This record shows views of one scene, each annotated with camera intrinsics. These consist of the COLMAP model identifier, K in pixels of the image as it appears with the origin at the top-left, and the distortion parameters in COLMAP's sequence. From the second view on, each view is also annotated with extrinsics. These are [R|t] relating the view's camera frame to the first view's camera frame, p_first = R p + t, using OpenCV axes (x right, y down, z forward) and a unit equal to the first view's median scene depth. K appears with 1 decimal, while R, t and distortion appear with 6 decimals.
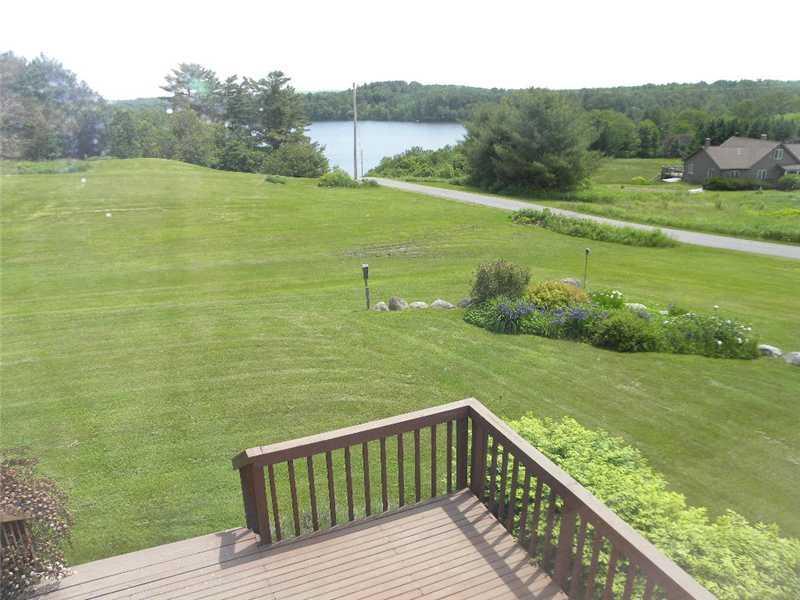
lens RADIAL K [[622.4, 0, 421.1], [0, 622.4, 304.5], [0, 0, 1]] dist [-0.144433, 0.093289]
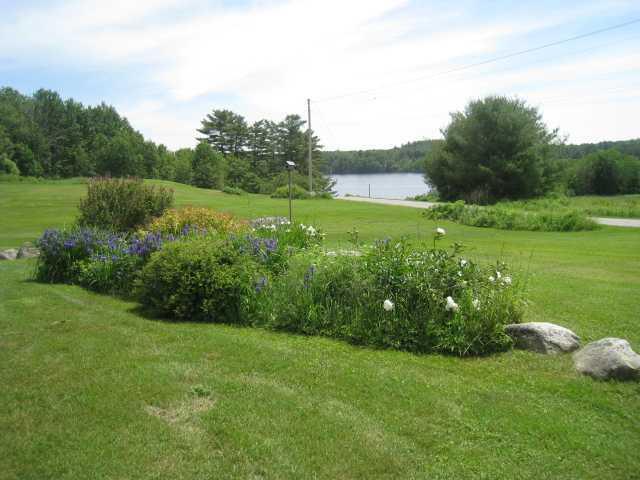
lens RADIAL K [[539.9, 0, 336.9], [0, 539.9, 238.5], [0, 0, 1]] dist [-0.151464, 0.093321]
pose [[0.973788, 0.011637, -0.227158, 0.092255], [-0.051194, 0.984279, -0.169039, 0.013675], [0.221619, 0.176237, 0.959075, 0.116420]]
